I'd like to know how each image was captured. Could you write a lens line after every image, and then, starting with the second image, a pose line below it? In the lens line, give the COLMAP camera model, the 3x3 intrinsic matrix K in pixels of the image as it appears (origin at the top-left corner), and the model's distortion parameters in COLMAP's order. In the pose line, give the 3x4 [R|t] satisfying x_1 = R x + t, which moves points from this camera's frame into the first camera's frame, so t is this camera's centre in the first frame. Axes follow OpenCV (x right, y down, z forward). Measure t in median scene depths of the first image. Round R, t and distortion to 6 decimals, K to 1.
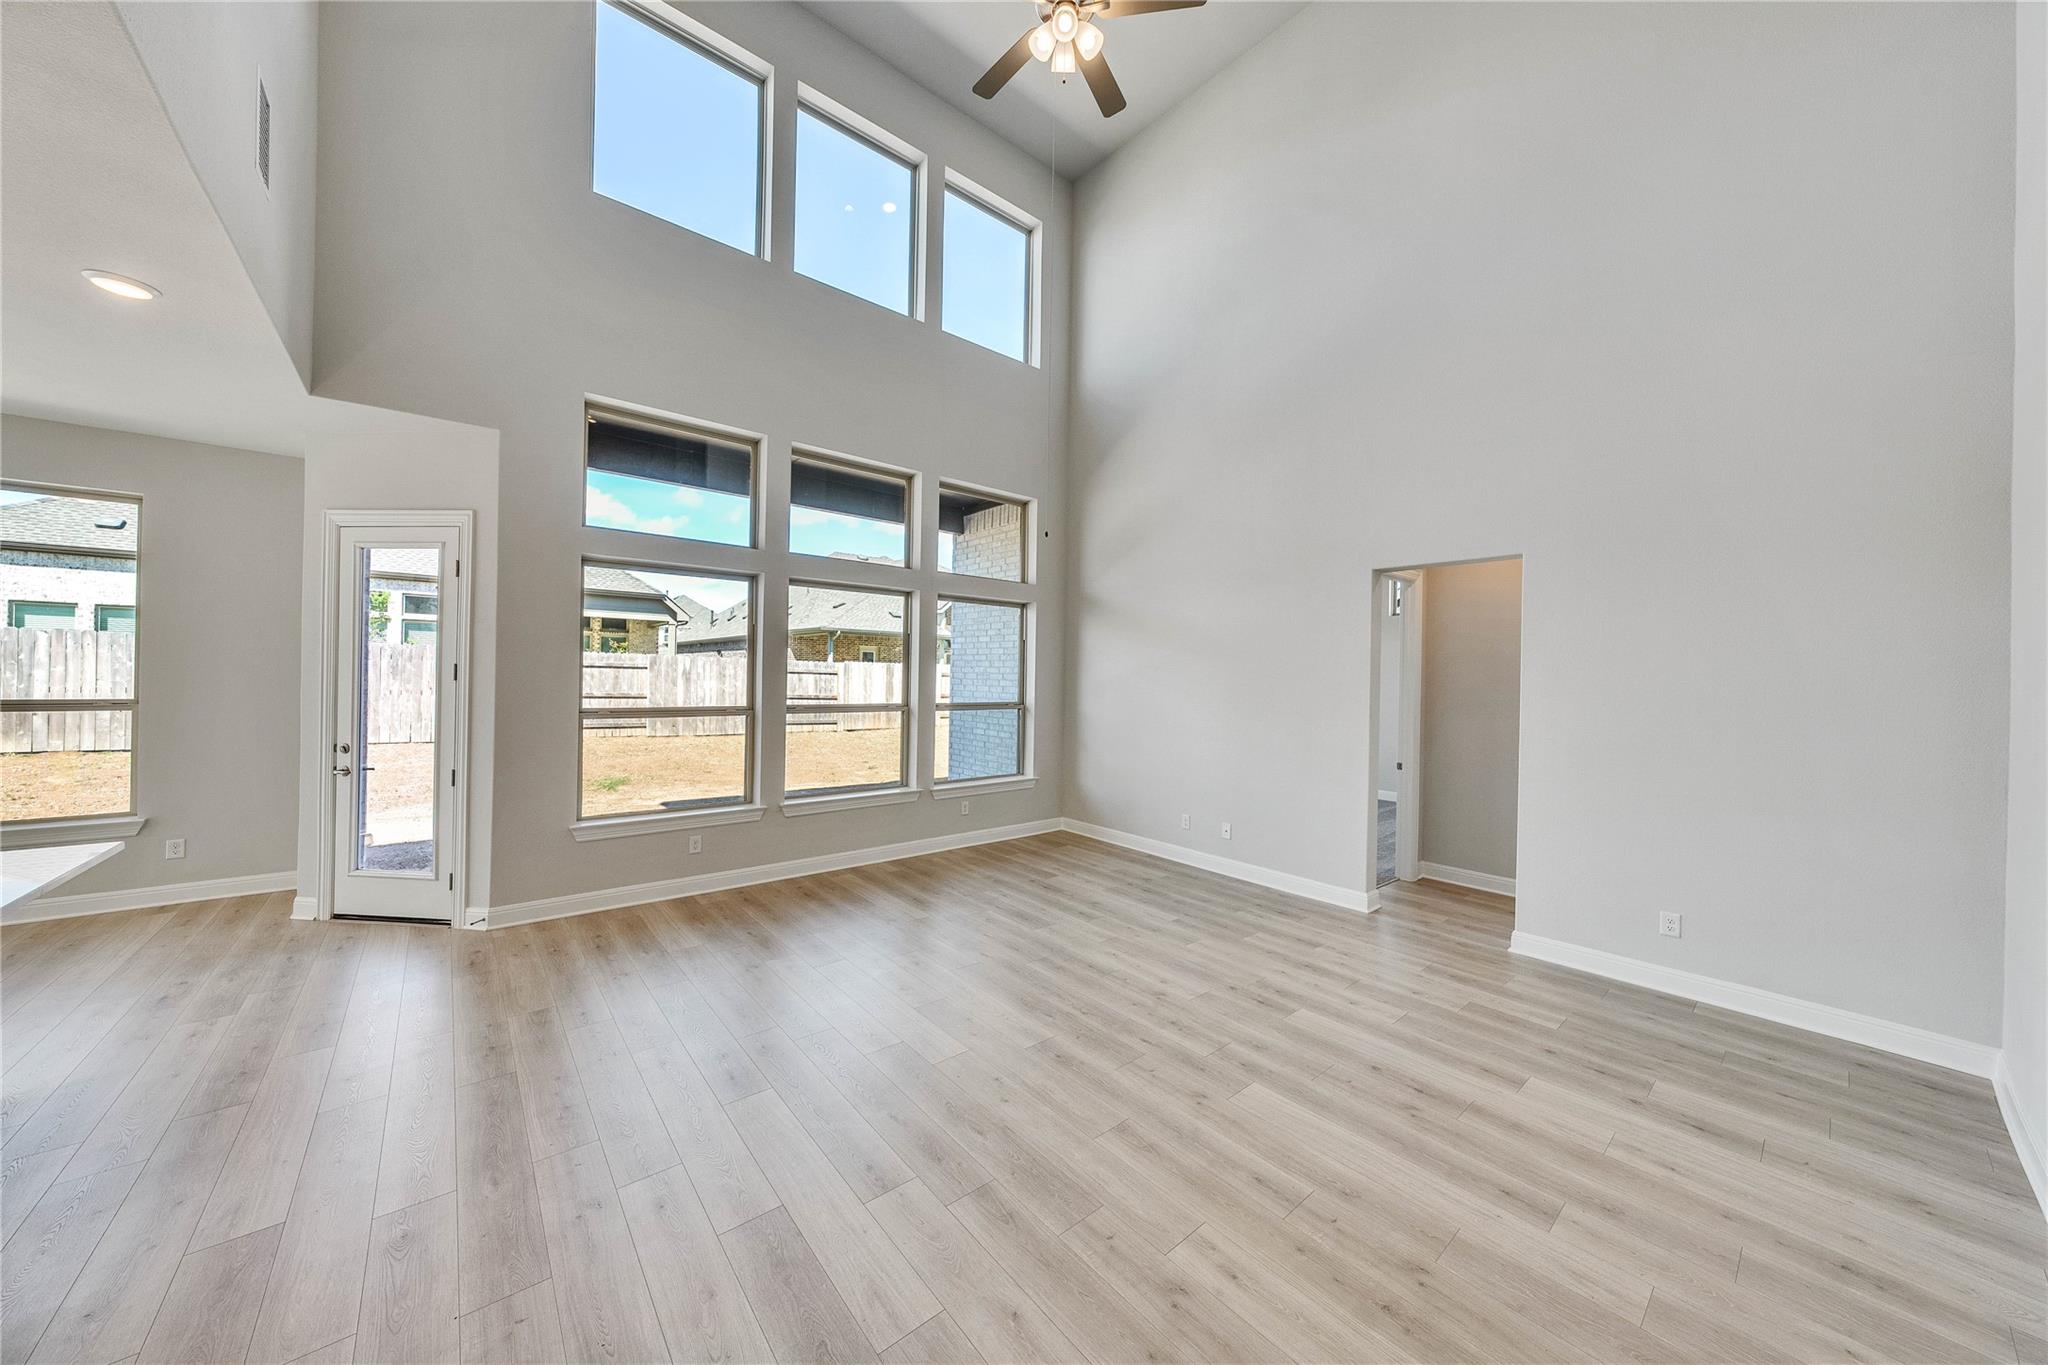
lens RADIAL K [[691.7, 0, 1021.0], [0, 691.7, 677.0], [0, 0, 1]] dist [-0.001994, -0.000015]
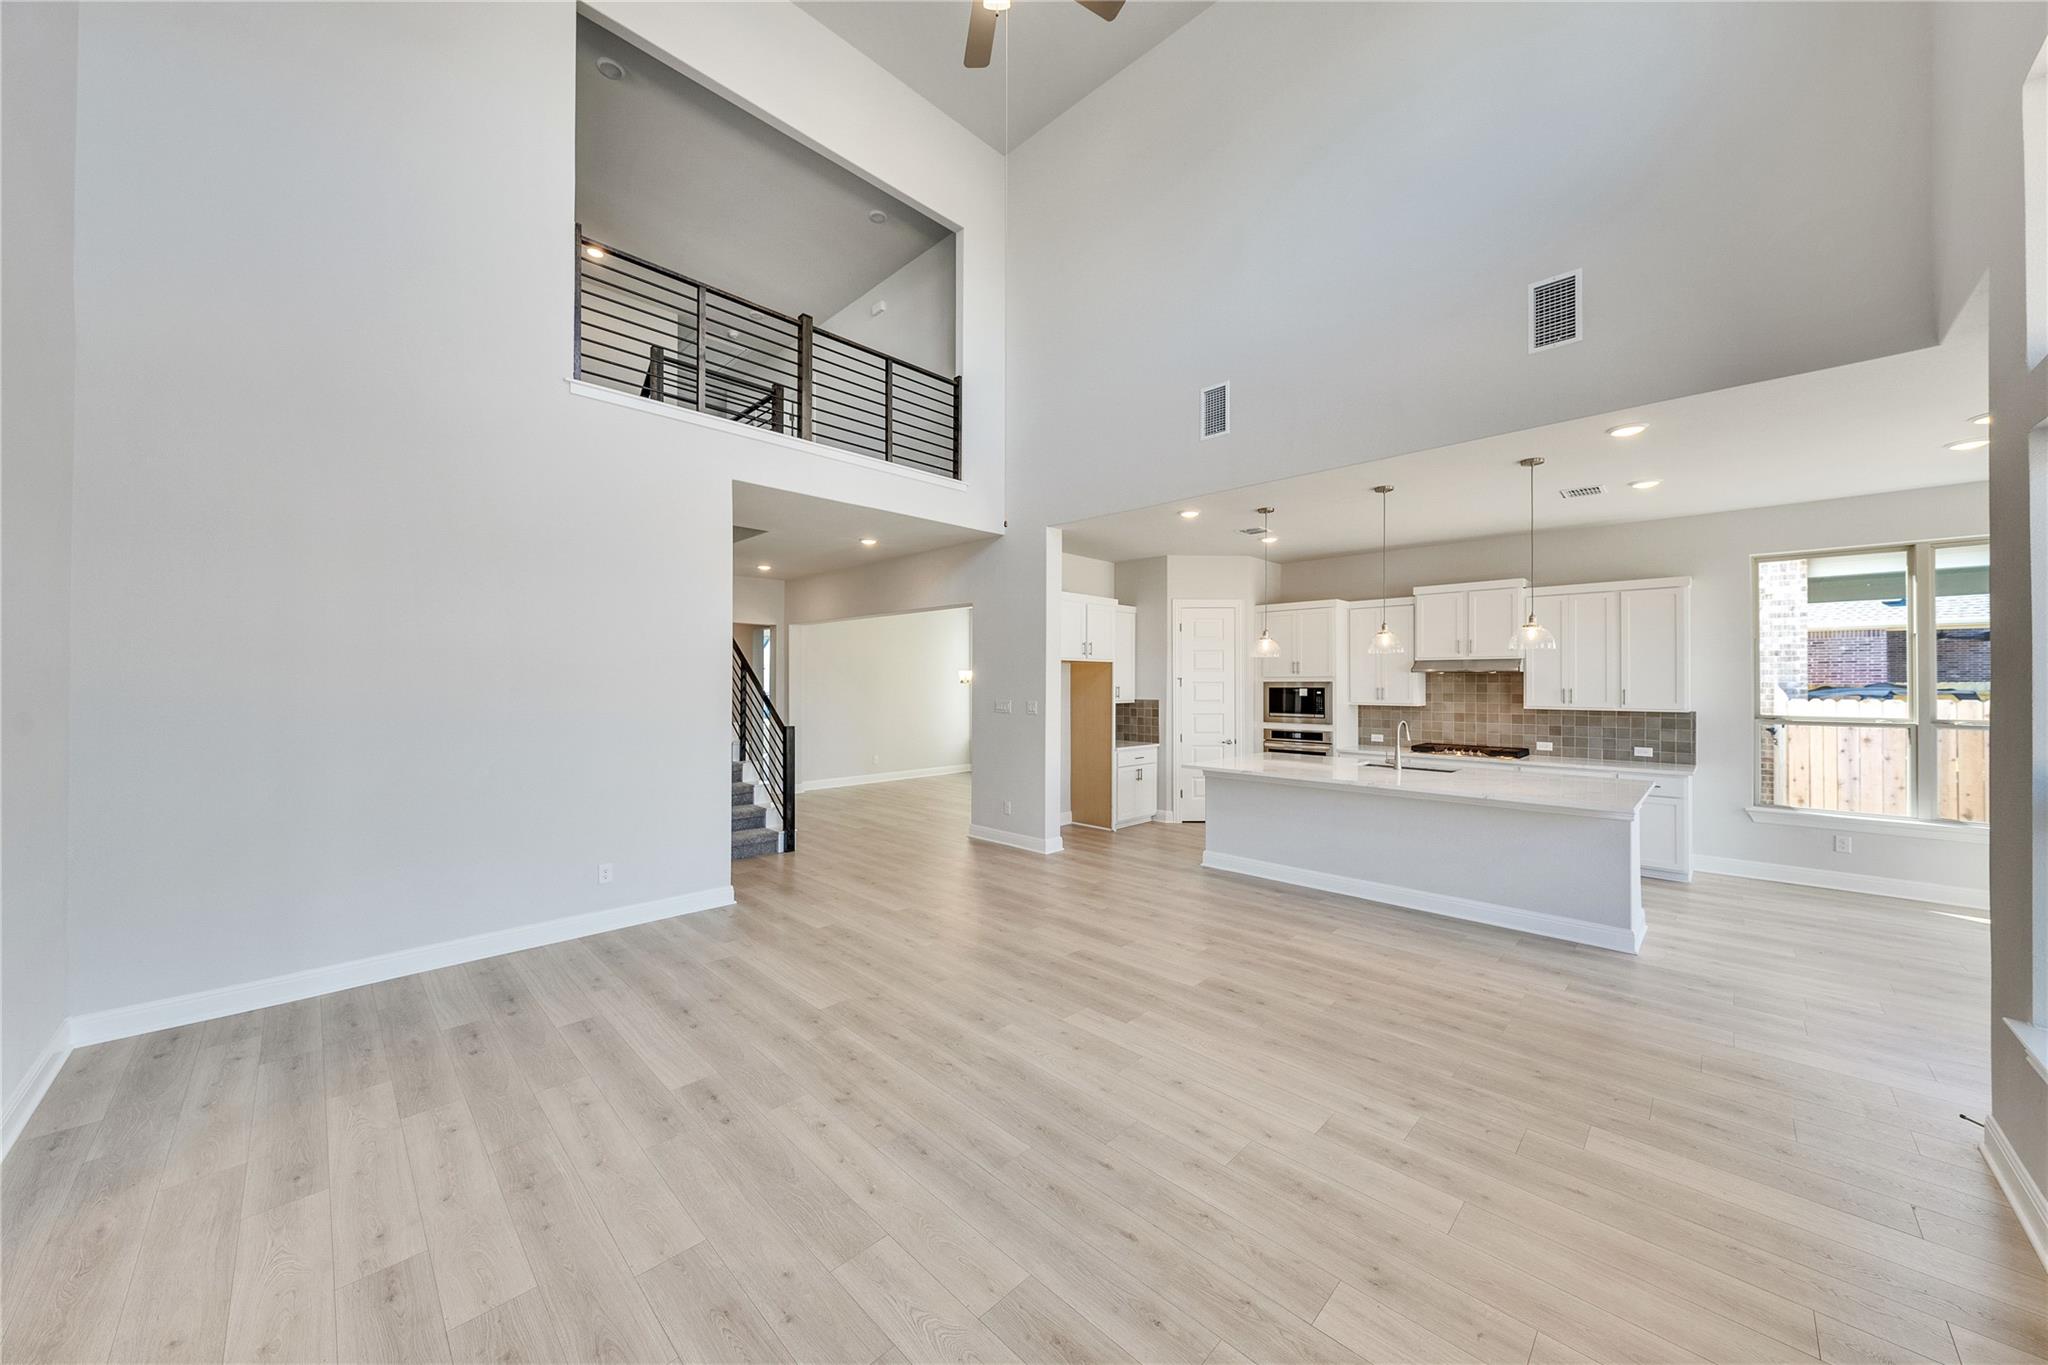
lens RADIAL K [[714.4, 0, 1017.7], [0, 714.4, 675.3], [0, 0, 1]] dist [0.002885, 0.000269]
pose [[-0.996063, -0.022120, -0.085841, 0.067395], [-0.021543, 0.999739, -0.007654, 0.002067], [0.085988, -0.005775, -0.996279, 1.359675]]
